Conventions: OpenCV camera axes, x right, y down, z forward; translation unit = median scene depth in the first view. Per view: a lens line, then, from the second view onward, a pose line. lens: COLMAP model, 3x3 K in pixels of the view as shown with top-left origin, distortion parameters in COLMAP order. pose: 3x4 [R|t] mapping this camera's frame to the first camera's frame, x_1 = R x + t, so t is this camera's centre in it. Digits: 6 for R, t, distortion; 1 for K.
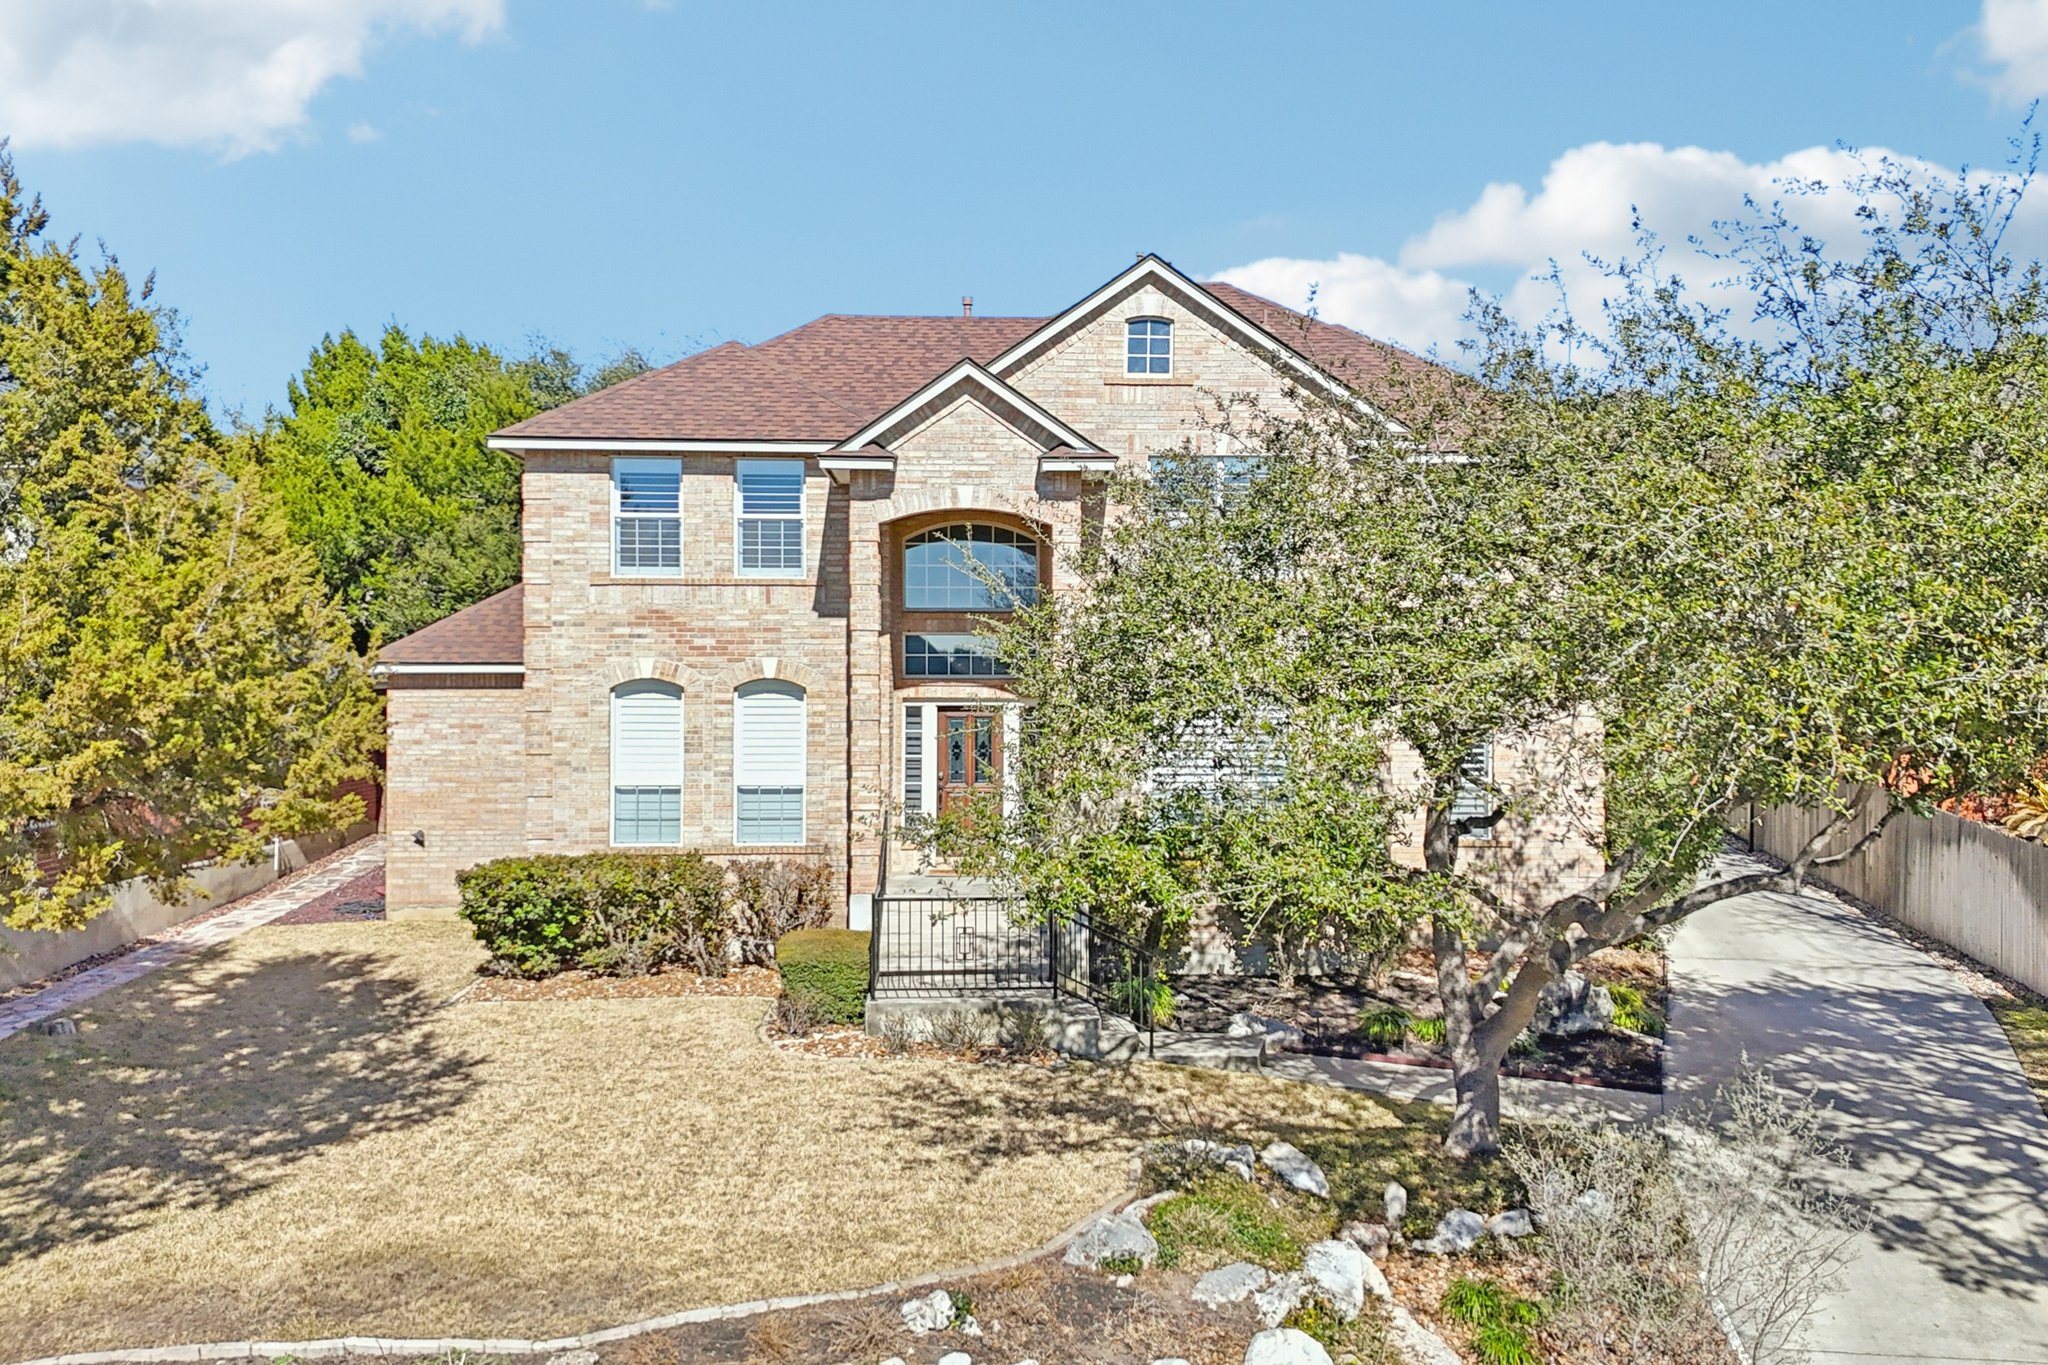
lens RADIAL K [[1874.1, 0, 1030.8], [0, 1874.1, 657.8], [0, 0, 1]] dist [0.120507, -0.176782]
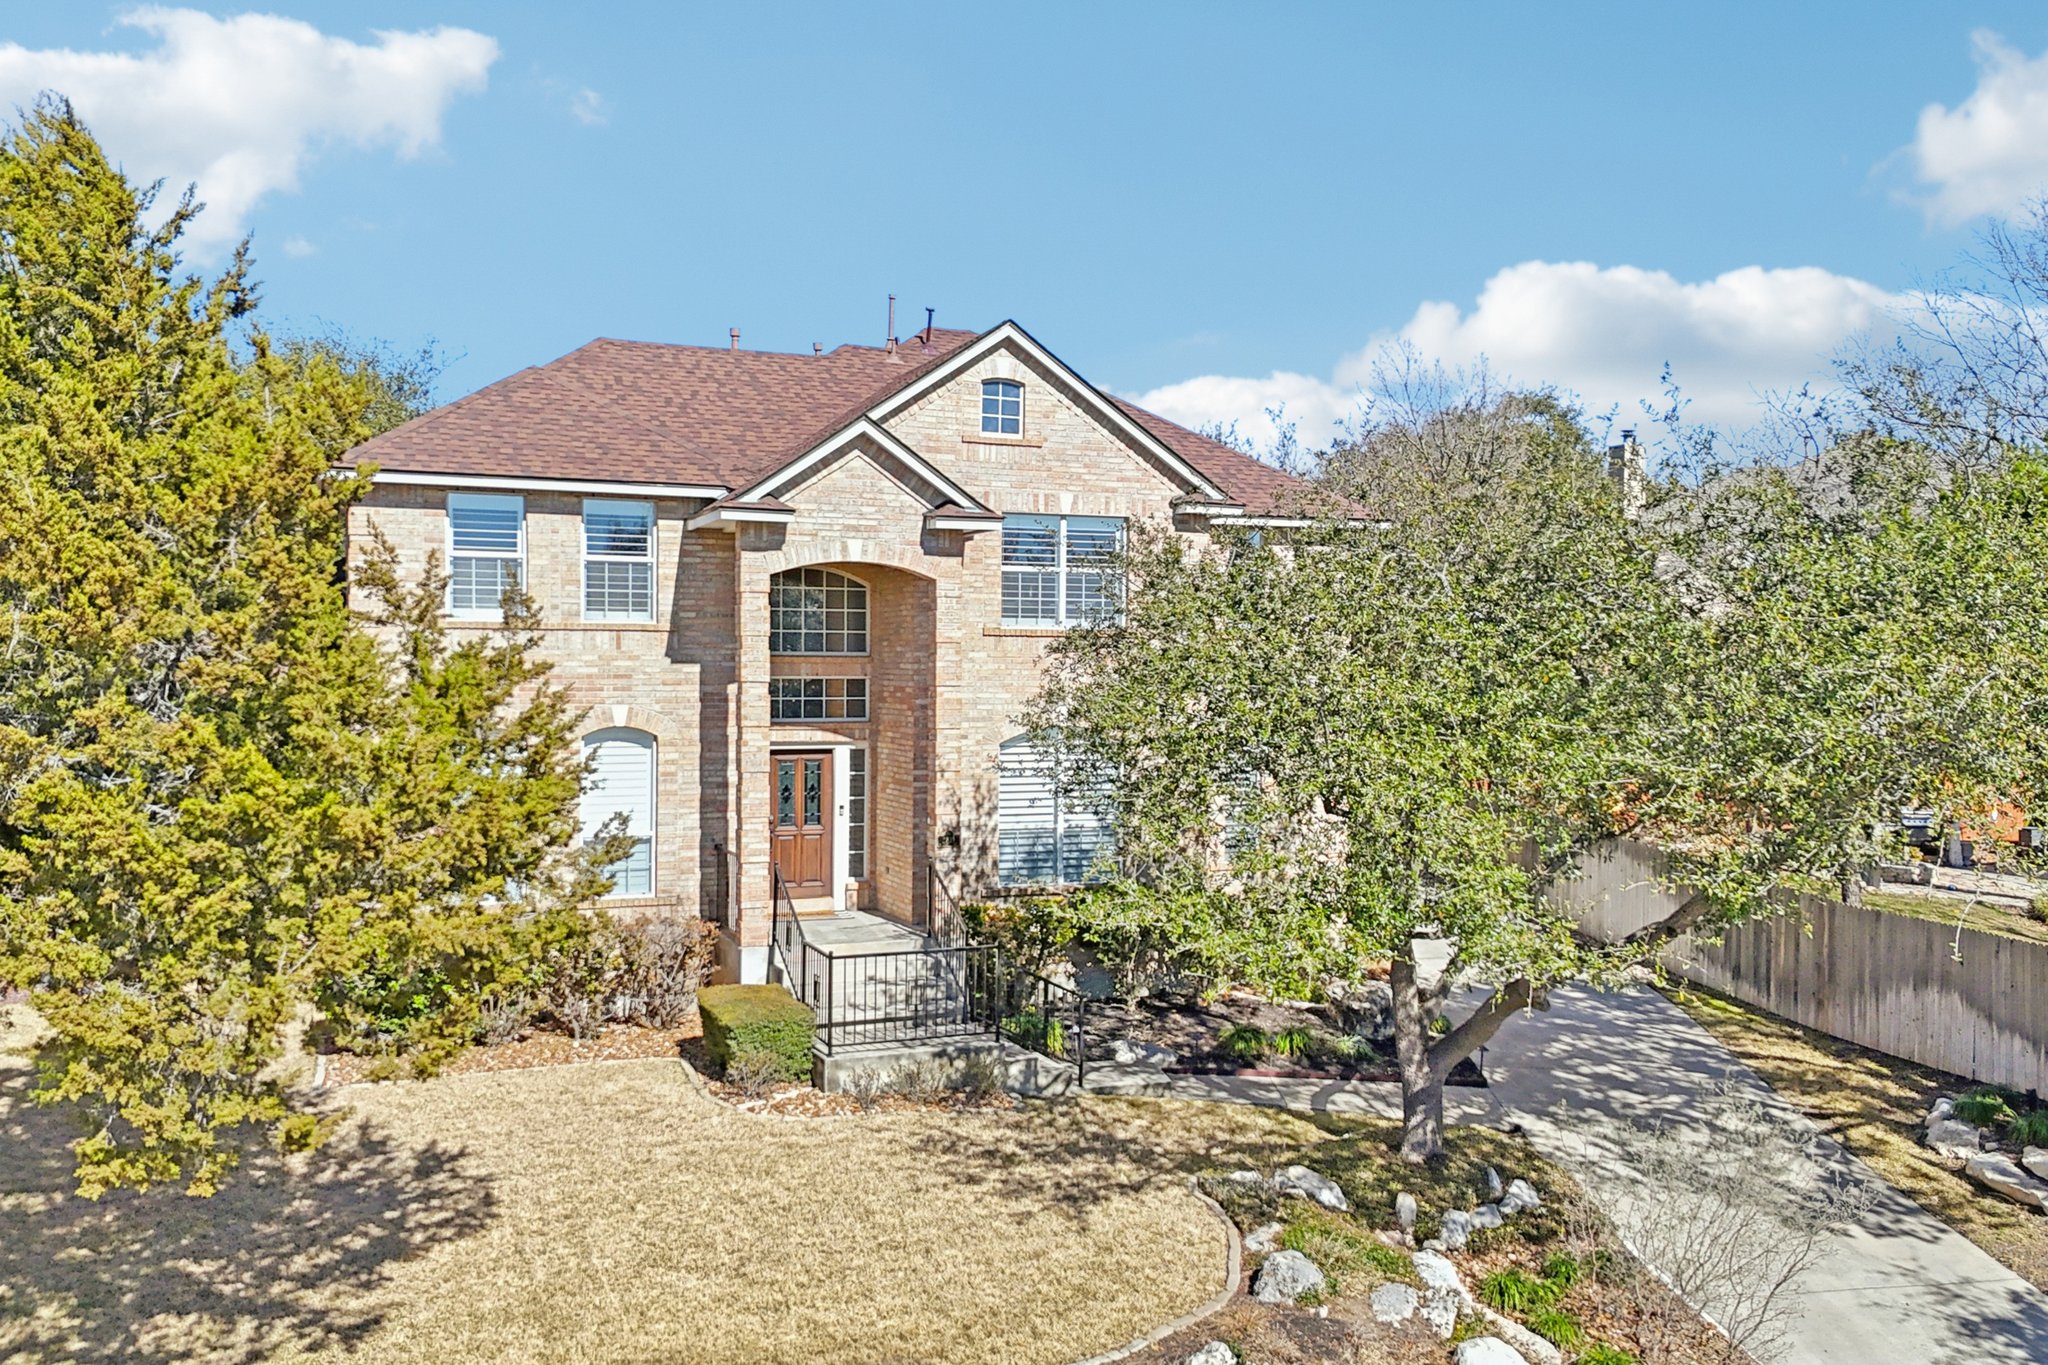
lens RADIAL K [[1855.5, 0, 1084.2], [0, 1855.5, 681.6], [0, 0, 1]] dist [0.131158, -0.187391]
pose [[0.933585, 0.001569, 0.358352, -0.294763], [-0.009915, 0.999721, 0.021453, -0.039728], [-0.358218, -0.023581, 0.933340, 0.015303]]
